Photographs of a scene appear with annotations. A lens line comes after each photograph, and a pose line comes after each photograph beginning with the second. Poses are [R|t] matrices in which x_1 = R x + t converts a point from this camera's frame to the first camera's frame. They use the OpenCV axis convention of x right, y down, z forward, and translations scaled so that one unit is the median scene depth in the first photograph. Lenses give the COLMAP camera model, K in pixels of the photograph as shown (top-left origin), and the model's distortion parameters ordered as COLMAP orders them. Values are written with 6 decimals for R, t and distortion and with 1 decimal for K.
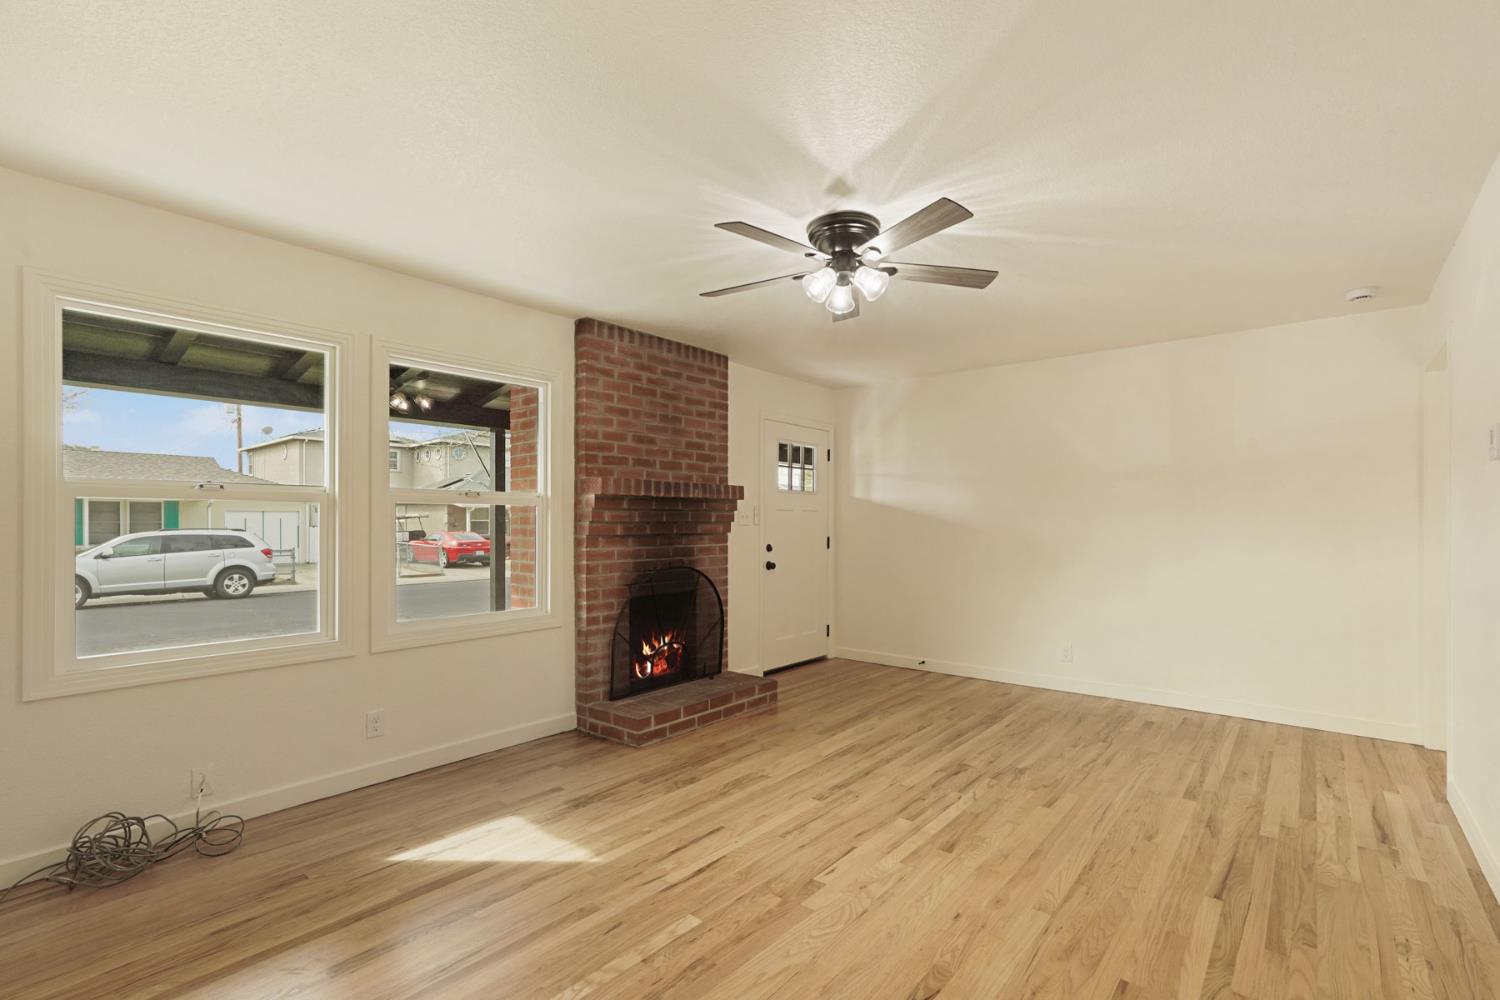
lens RADIAL K [[676.8, 0, 767.2], [0, 676.8, 527.7], [0, 0, 1]] dist [-0.011464, 0.003194]
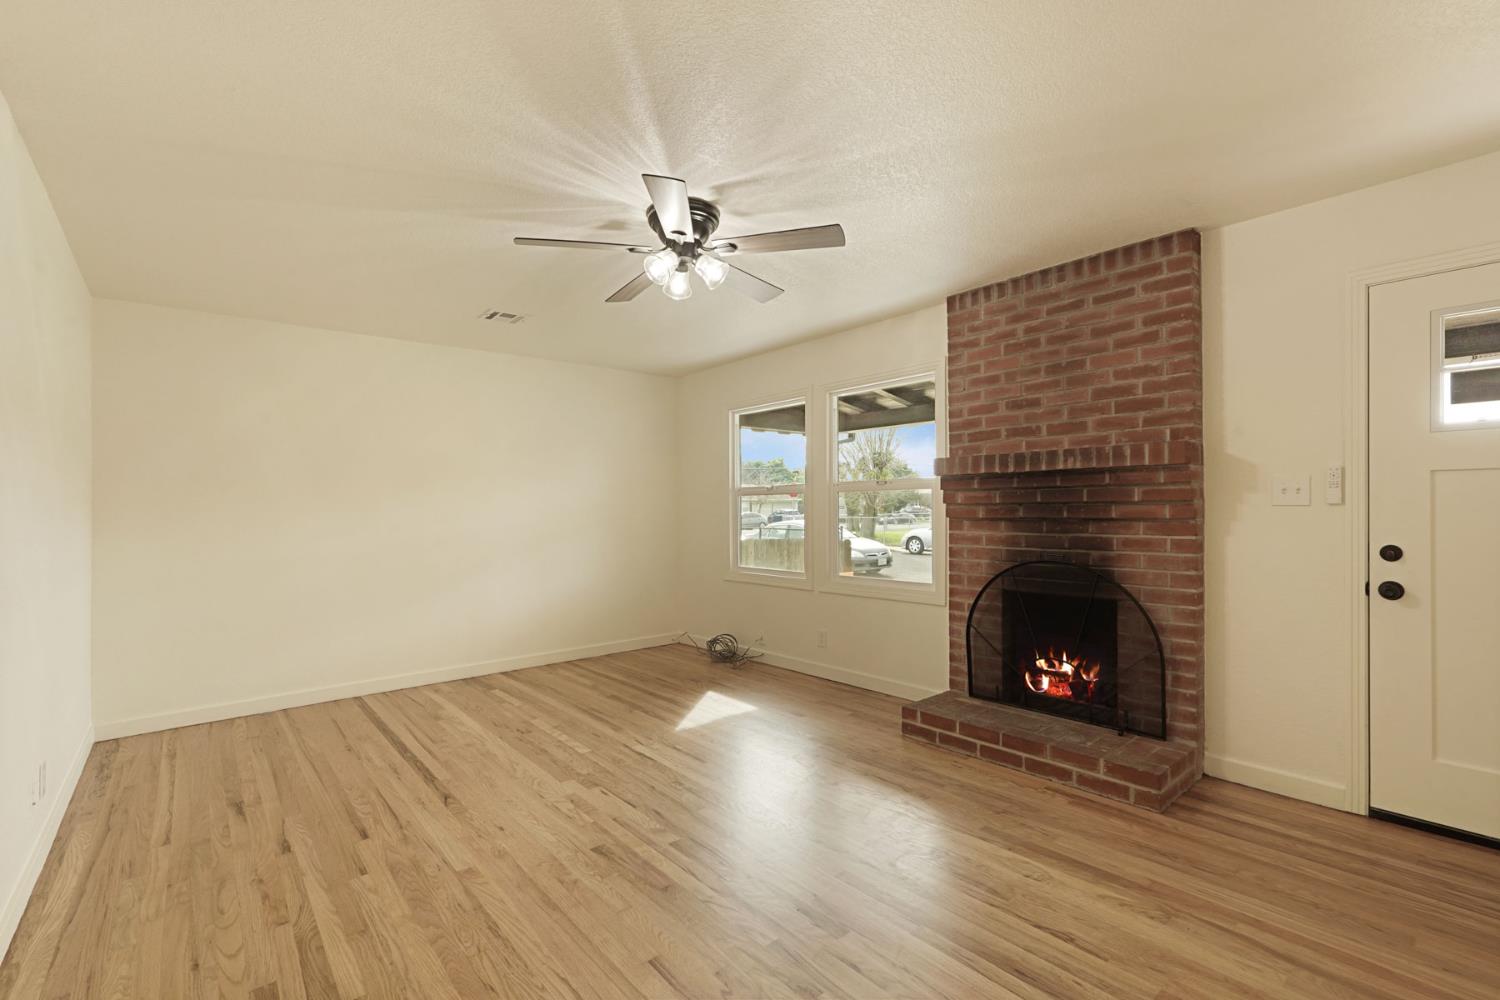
lens RADIAL K [[676.8, 0, 752.8], [0, 676.8, 500.8], [0, 0, 1]] dist [-0.011464, 0.003194]
pose [[-0.182596, -0.005236, -0.983174, 0.710684], [0.005687, 0.999963, -0.006382, -0.007894], [0.983172, -0.006757, -0.182559, 0.843716]]
